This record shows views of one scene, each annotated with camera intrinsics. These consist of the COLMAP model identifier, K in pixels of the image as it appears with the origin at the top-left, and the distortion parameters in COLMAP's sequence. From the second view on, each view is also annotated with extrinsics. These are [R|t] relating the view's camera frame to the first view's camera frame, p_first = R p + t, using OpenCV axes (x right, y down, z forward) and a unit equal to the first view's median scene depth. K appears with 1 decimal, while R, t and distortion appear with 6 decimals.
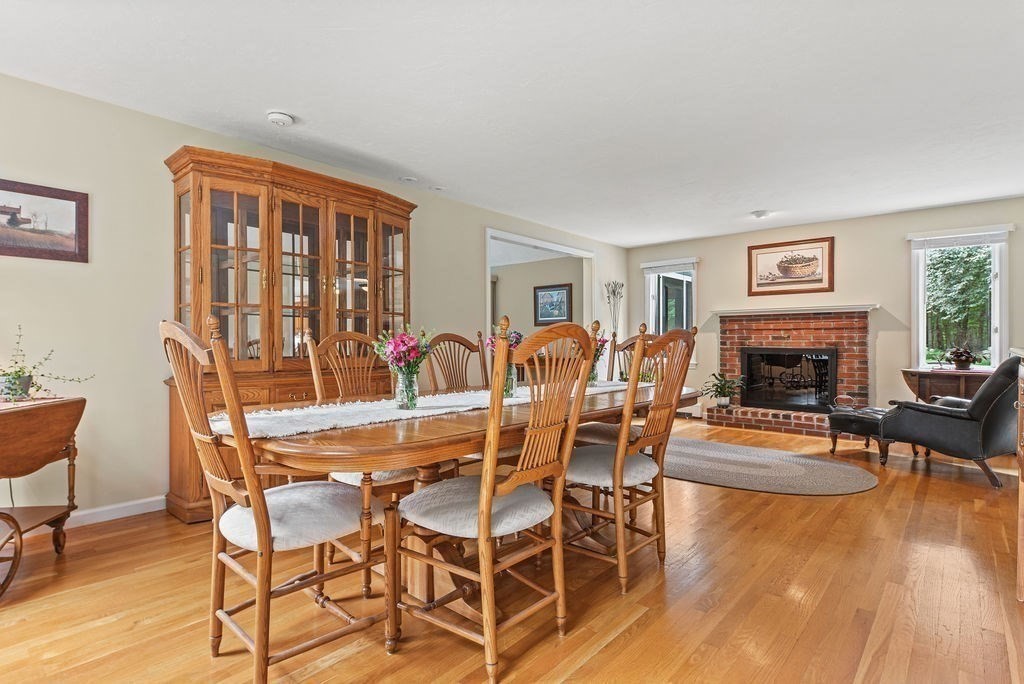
lens RADIAL K [[524.4, 0, 512.6], [0, 524.4, 344.3], [0, 0, 1]] dist [0.006544, 0.000652]
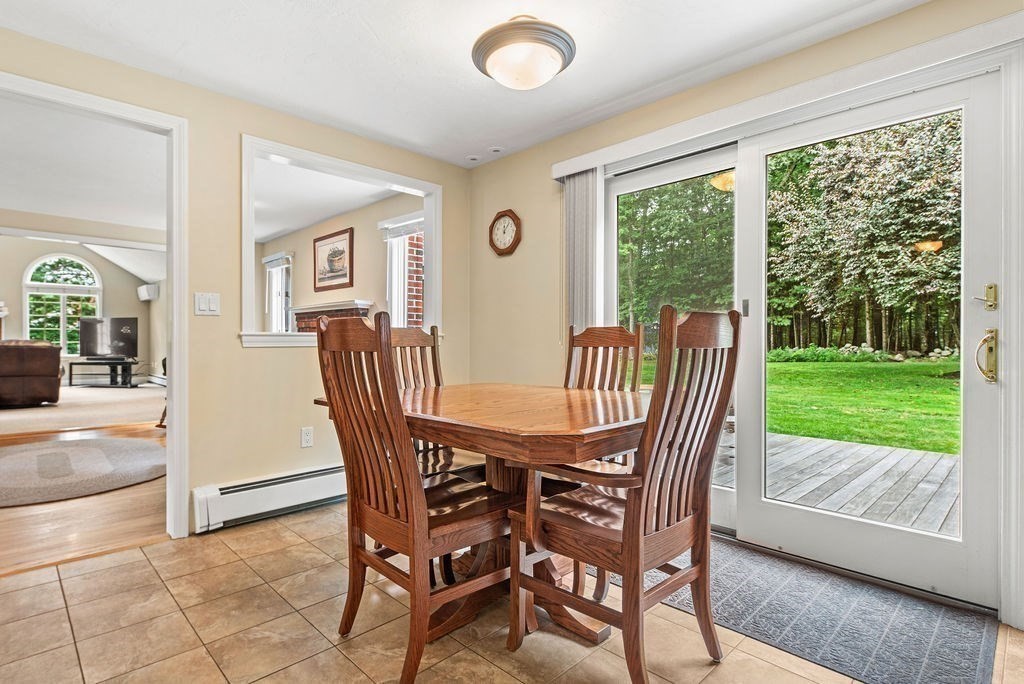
lens RADIAL K [[524.4, 0, 514.3], [0, 524.4, 344.1], [0, 0, 1]] dist [0.006544, 0.000652]
pose [[0.997453, 0.004493, -0.071179, 0.941516], [-0.004343, 0.999988, 0.002269, -0.003260], [0.071189, -0.001954, 0.997461, 0.102637]]
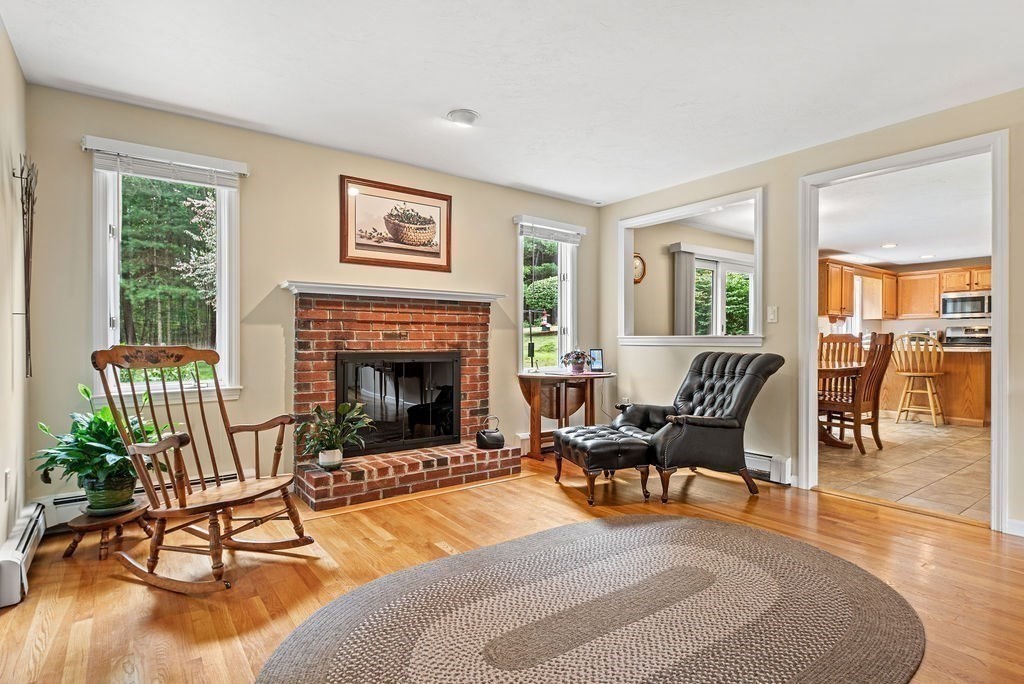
lens RADIAL K [[524.4, 0, 508.4], [0, 524.4, 342.3], [0, 0, 1]] dist [0.006544, 0.000652]
pose [[0.220028, -0.004216, 0.975484, -0.071572], [0.003172, 0.999988, 0.003607, -0.007015], [-0.975488, 0.002301, 0.220039, 0.752212]]
